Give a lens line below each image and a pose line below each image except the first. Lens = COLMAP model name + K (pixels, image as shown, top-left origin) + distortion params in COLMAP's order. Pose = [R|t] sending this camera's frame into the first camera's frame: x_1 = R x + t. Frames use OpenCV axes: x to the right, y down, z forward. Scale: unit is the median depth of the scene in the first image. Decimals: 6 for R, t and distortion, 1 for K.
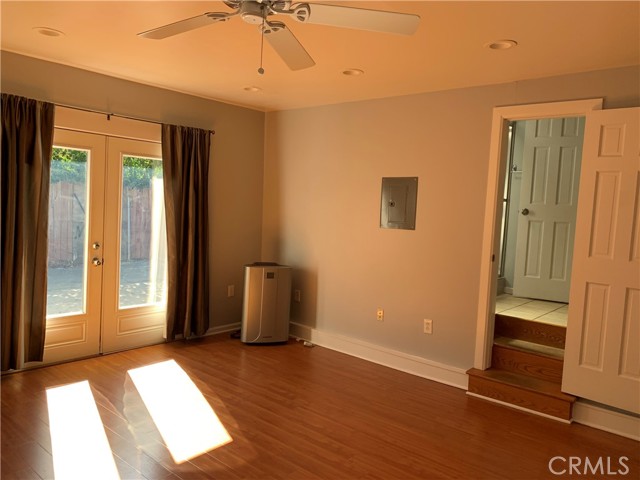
lens RADIAL K [[489.3, 0, 320.5], [0, 489.3, 240.6], [0, 0, 1]] dist [0.034864, -0.034130]
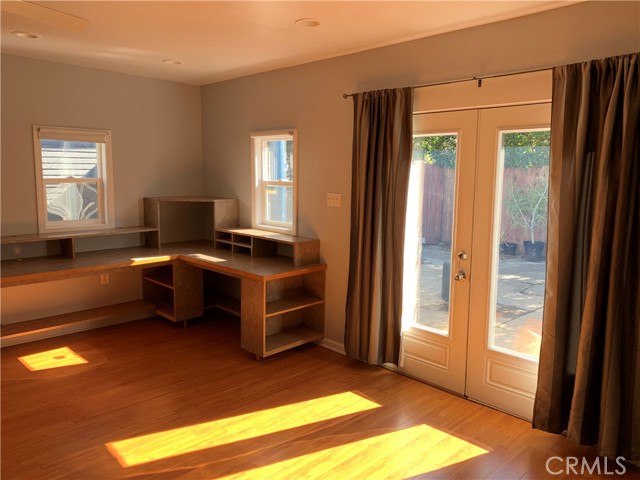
lens RADIAL K [[489.3, 0, 319.9], [0, 489.3, 236.3], [0, 0, 1]] dist [0.034864, -0.034130]
pose [[-0.082675, 0.080845, -0.993292, 0.329446], [-0.085997, 0.992408, 0.087931, -0.068904], [0.992859, 0.092690, -0.075094, 0.839107]]
